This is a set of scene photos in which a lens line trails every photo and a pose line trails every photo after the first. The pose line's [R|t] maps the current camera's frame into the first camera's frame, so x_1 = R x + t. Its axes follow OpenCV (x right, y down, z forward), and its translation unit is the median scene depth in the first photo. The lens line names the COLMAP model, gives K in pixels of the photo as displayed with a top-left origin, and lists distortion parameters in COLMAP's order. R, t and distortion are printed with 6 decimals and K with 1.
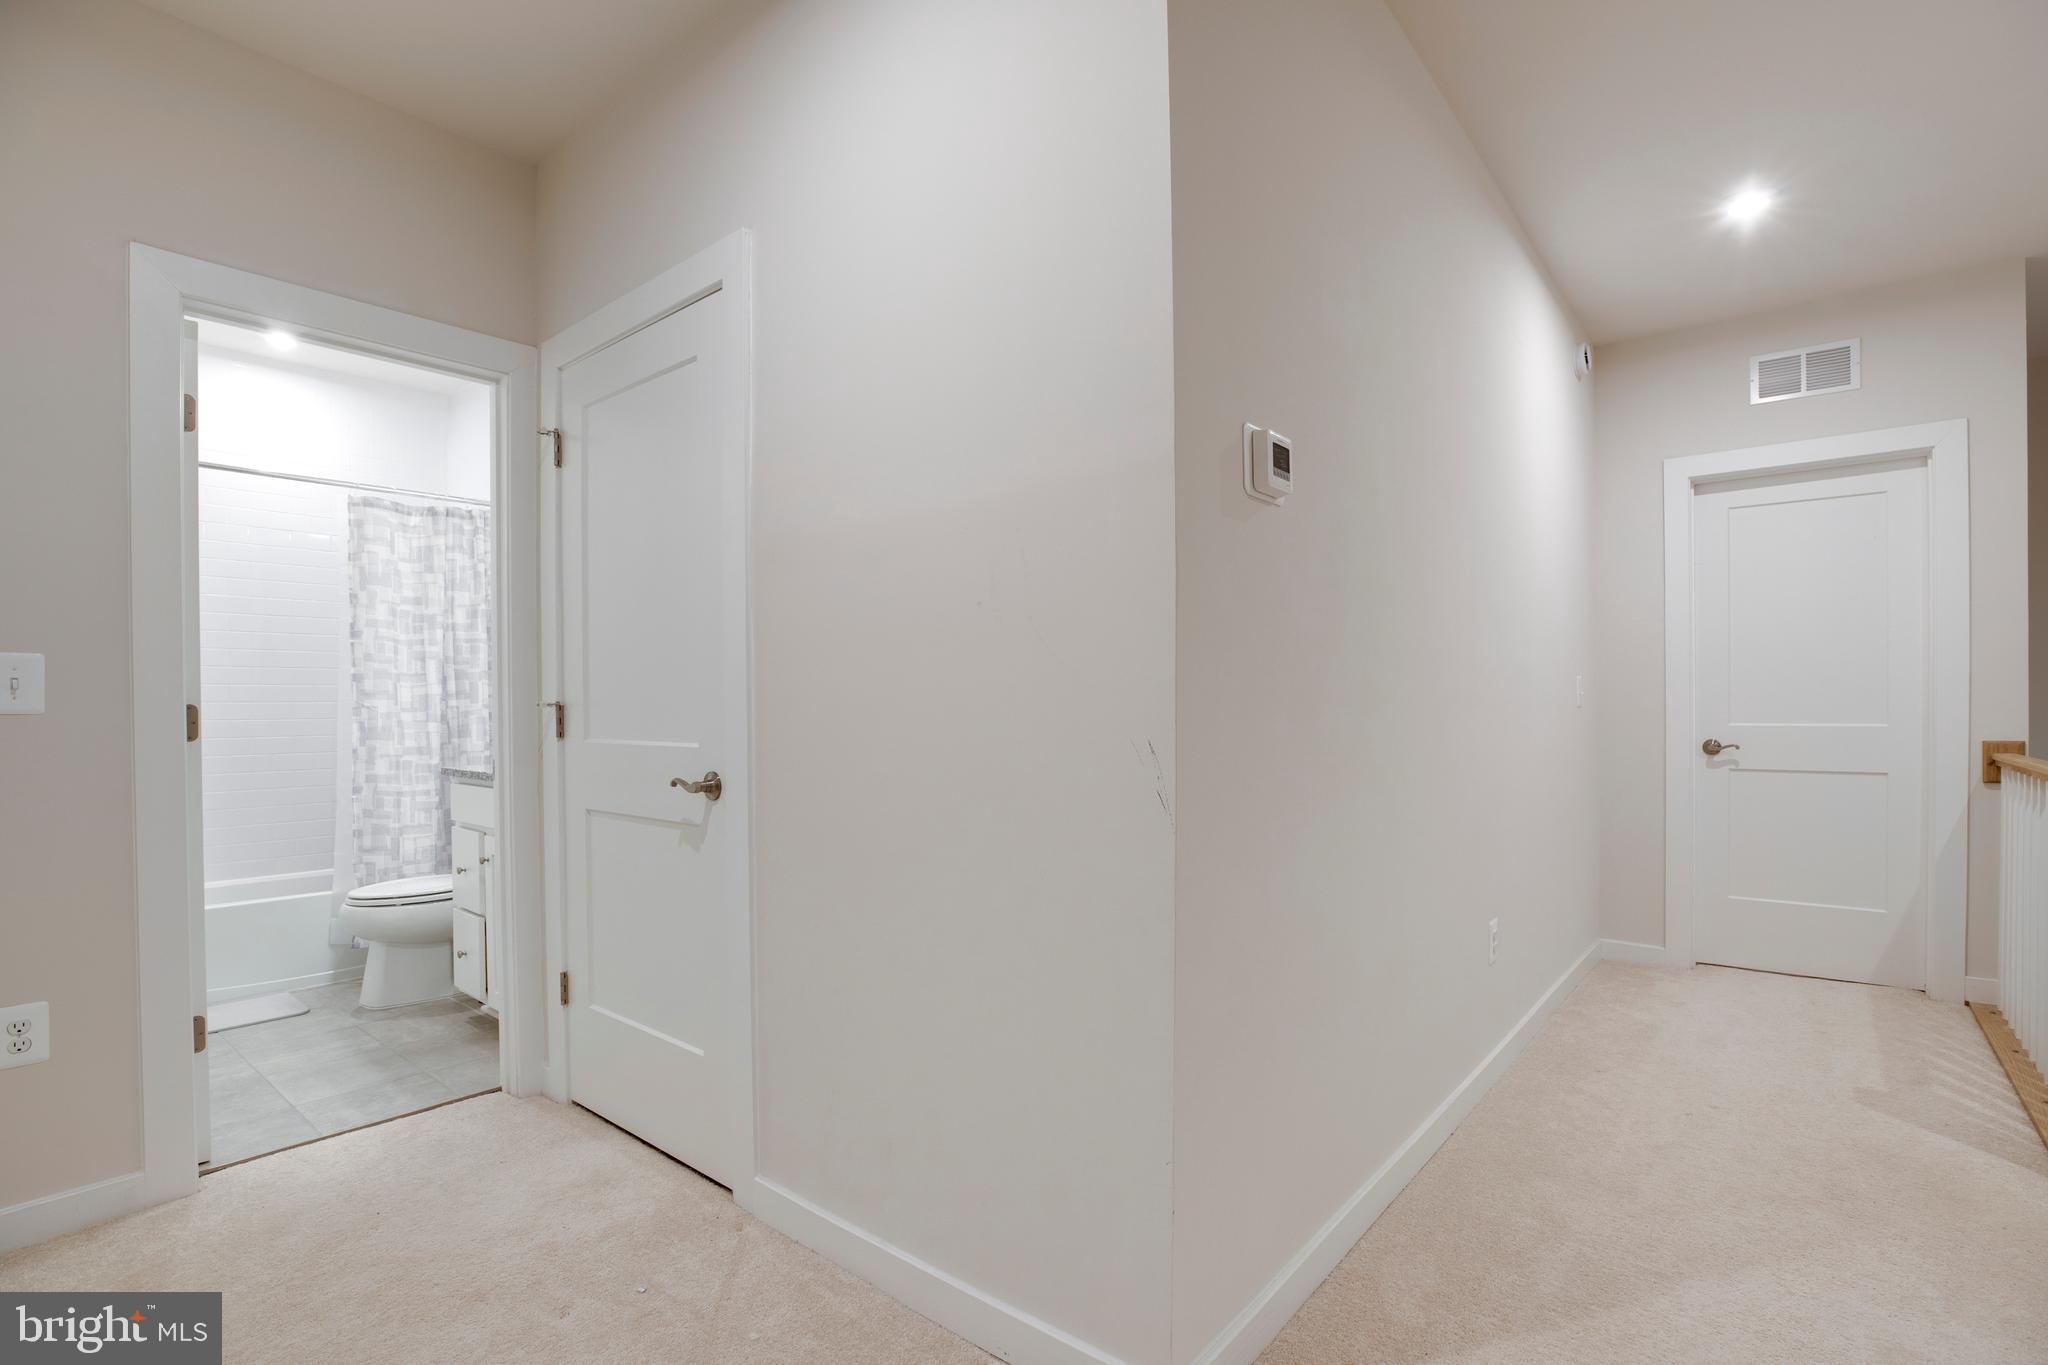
lens RADIAL K [[964.2, 0, 1028.5], [0, 964.2, 707.7], [0, 0, 1]] dist [-0.044392, 0.012297]
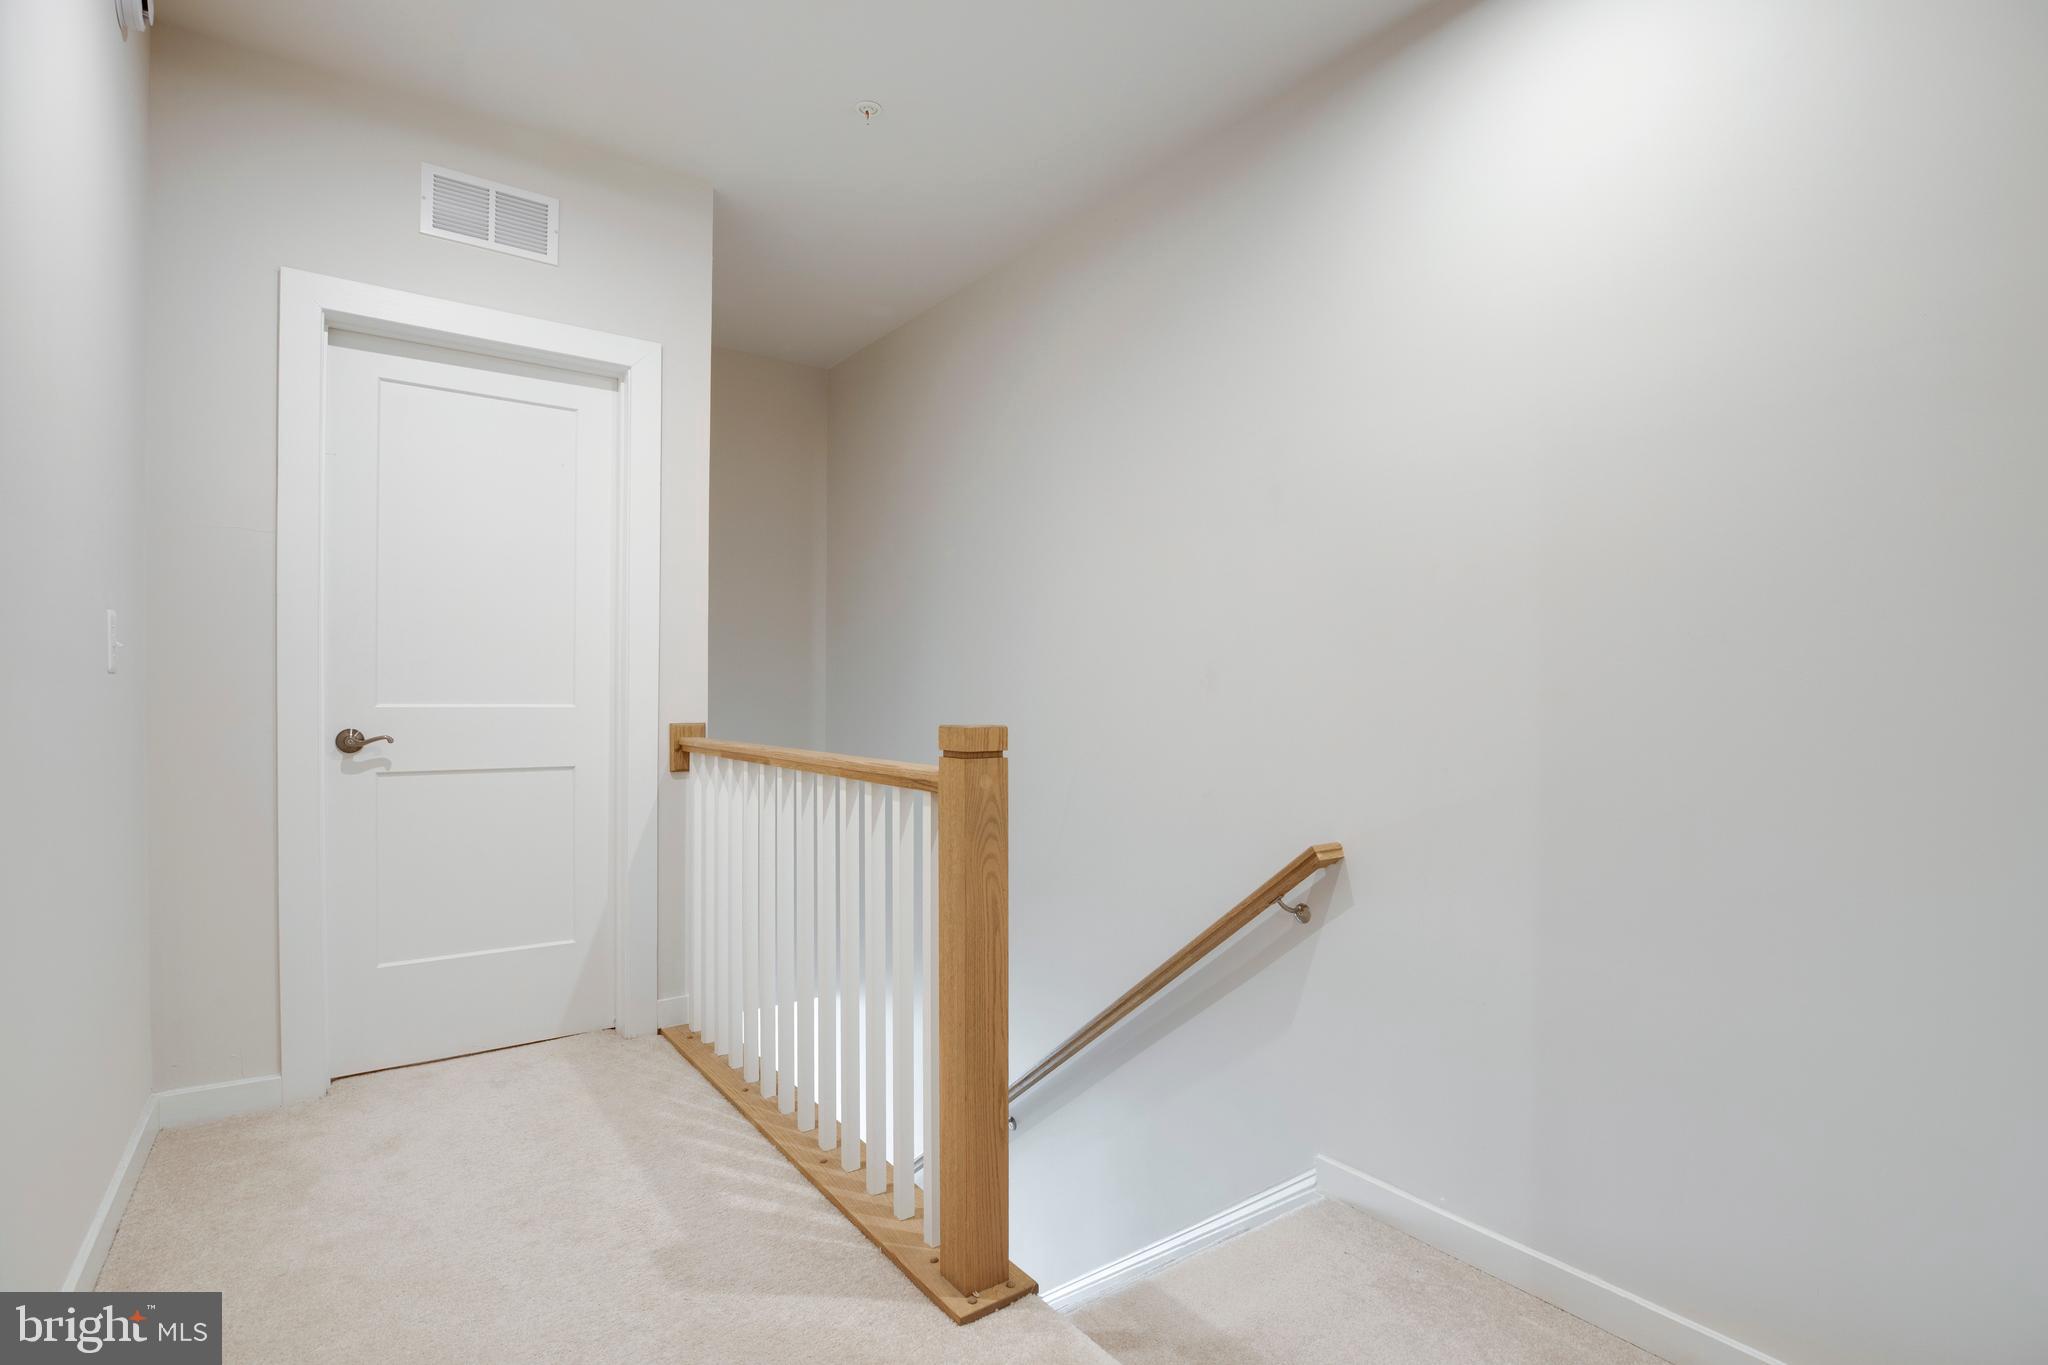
lens RADIAL K [[964.2, 0, 1028.5], [0, 964.2, 707.7], [0, 0, 1]] dist [-0.044392, 0.012297]
pose [[0.231163, -0.008145, 0.972881, 0.228269], [-0.011088, 0.999878, 0.011005, 0.007507], [-0.972852, -0.013332, 0.231044, 0.452840]]
